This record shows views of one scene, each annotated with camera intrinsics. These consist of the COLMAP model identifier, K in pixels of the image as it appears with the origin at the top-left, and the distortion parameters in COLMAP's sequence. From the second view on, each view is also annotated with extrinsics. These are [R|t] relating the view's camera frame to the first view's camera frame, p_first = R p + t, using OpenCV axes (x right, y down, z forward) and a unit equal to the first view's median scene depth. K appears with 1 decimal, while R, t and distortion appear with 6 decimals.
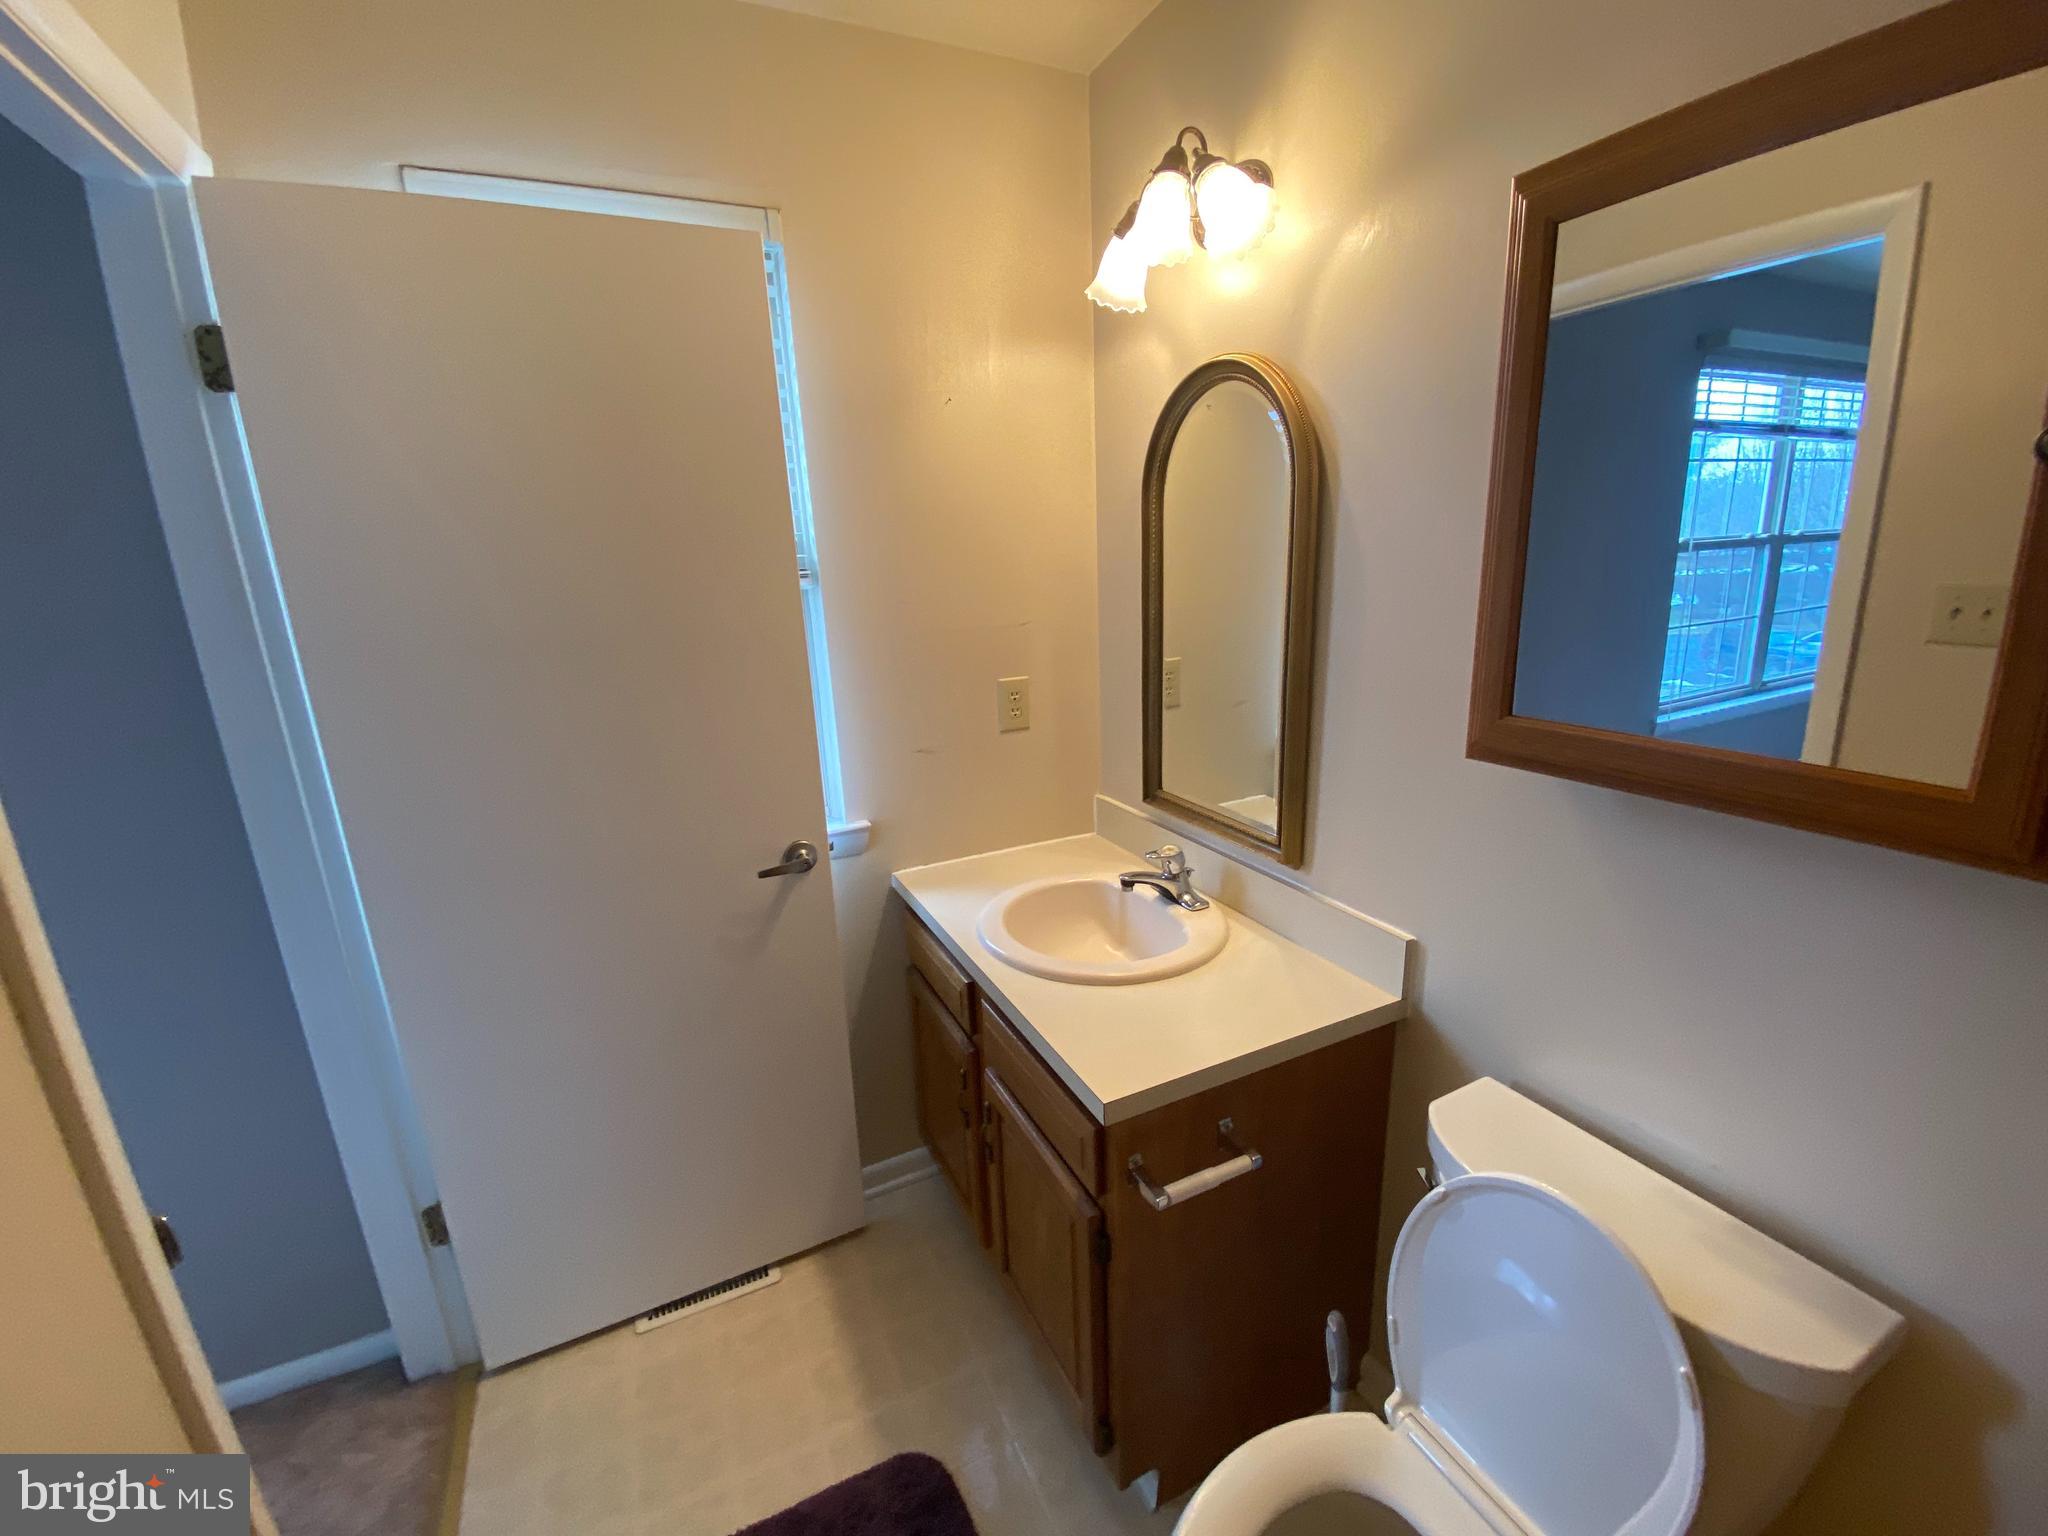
lens RADIAL K [[815.7, 0, 1023.2], [0, 815.7, 761.7], [0, 0, 1]] dist [-0.000123, -0.013135]
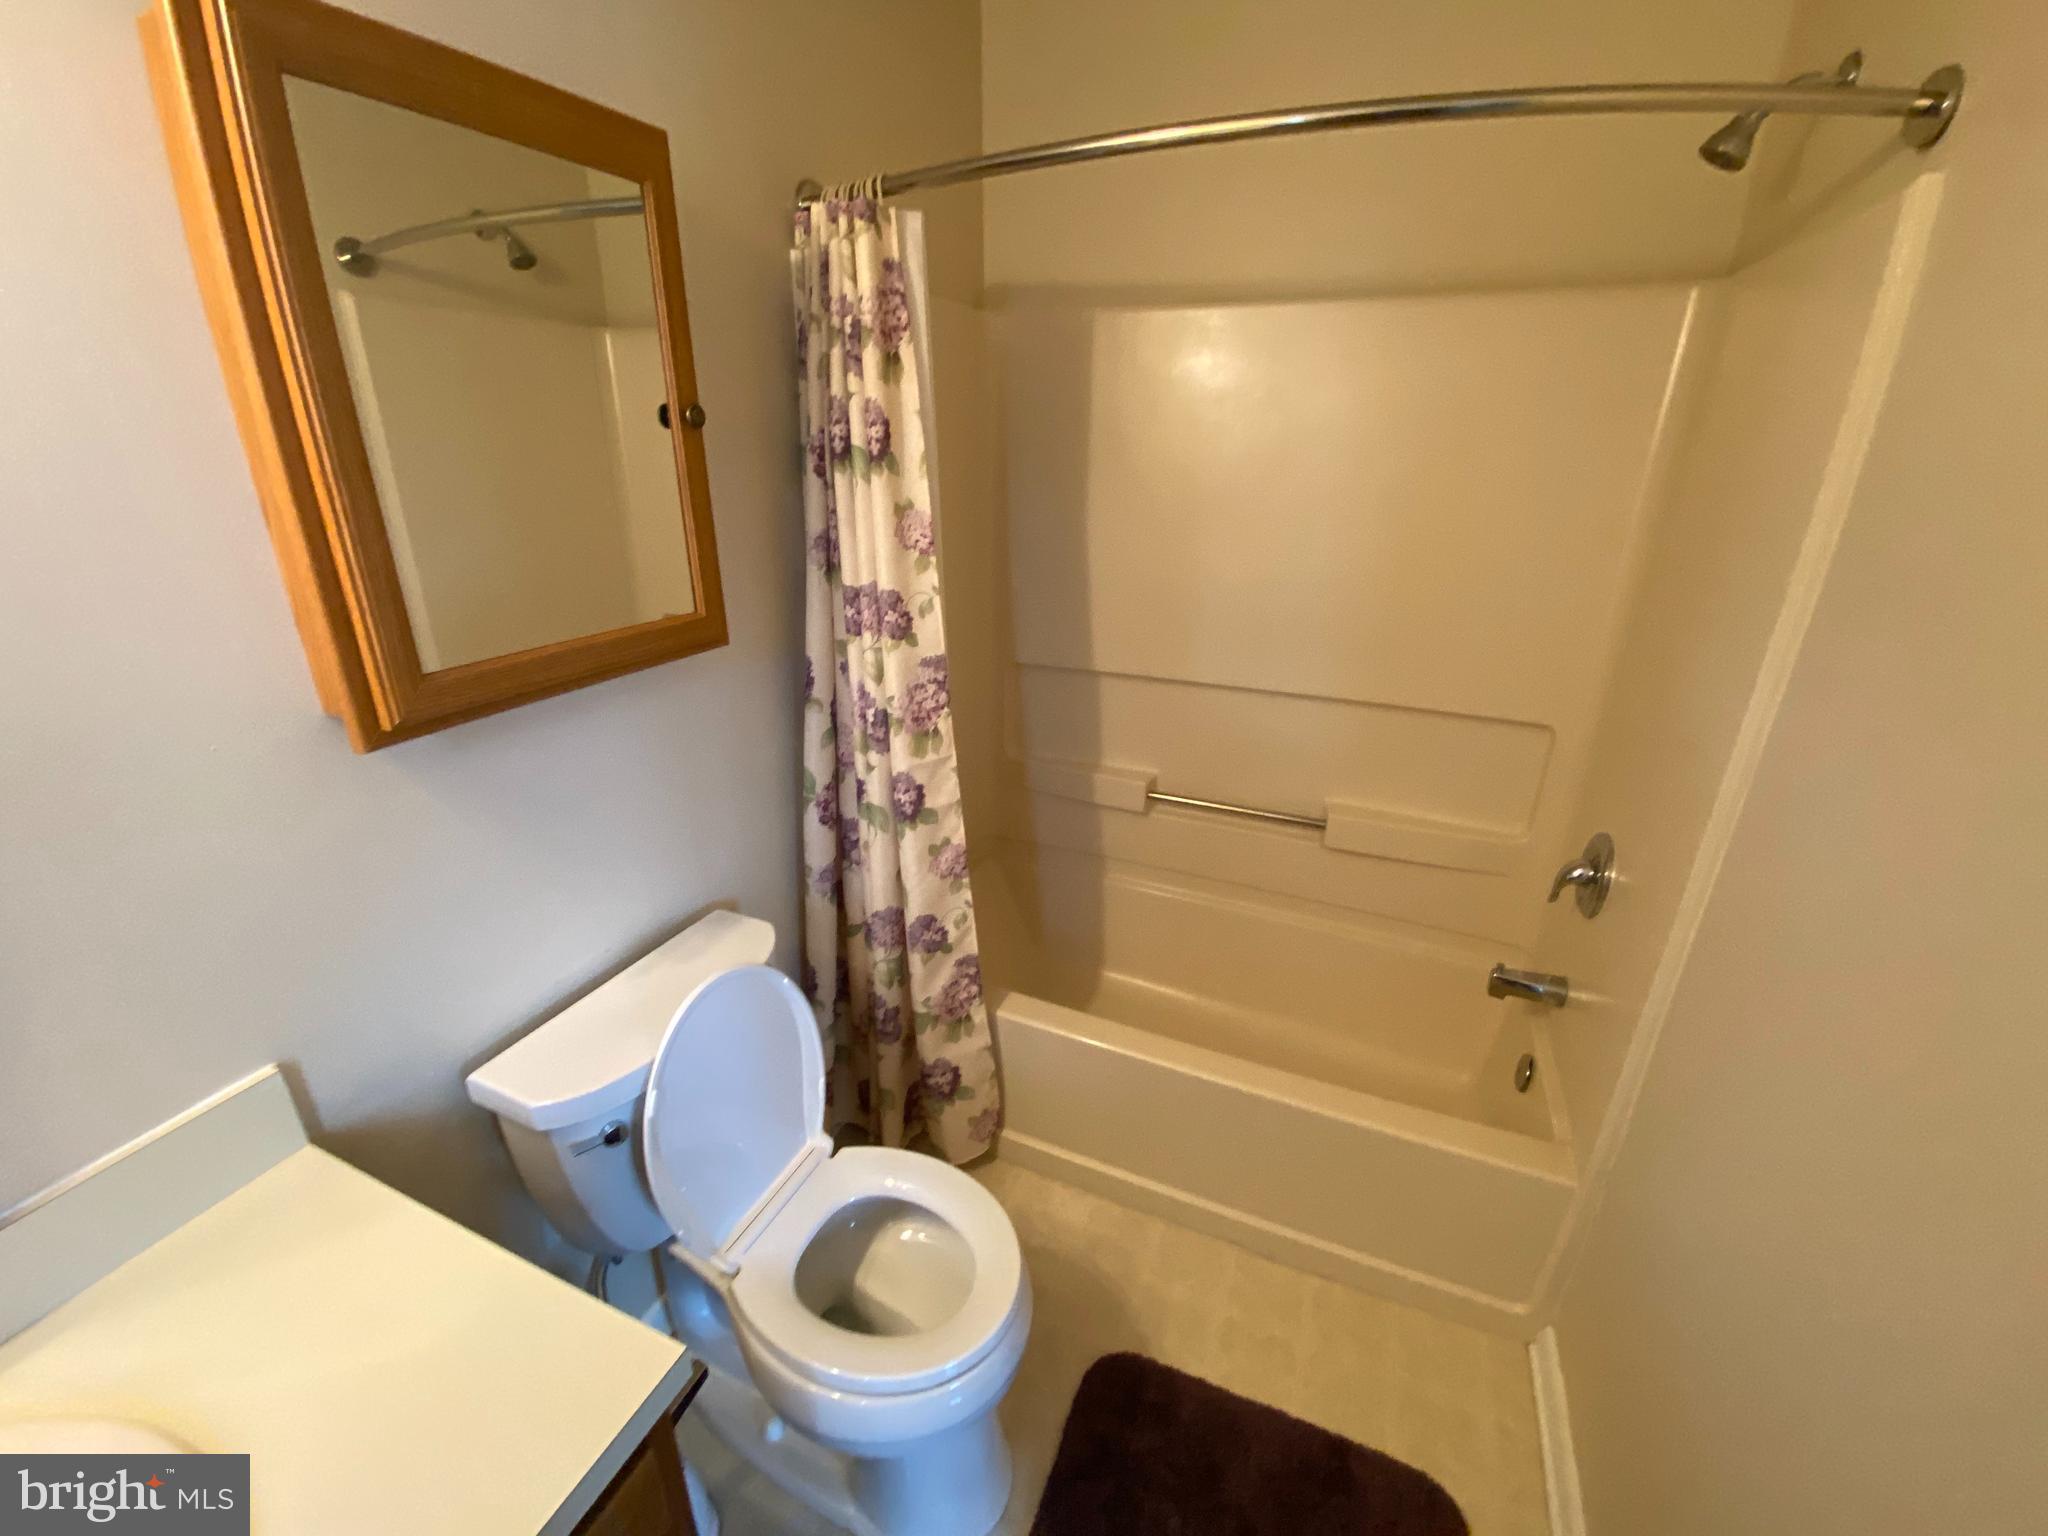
lens RADIAL K [[815.7, 0, 1023.2], [0, 815.7, 761.7], [0, 0, 1]] dist [-0.000123, -0.013135]
pose [[-0.648224, -0.245225, 0.720882, -0.724426], [0.204694, 0.855754, 0.475168, -0.397828], [-0.733421, 0.455576, -0.504524, 1.550836]]
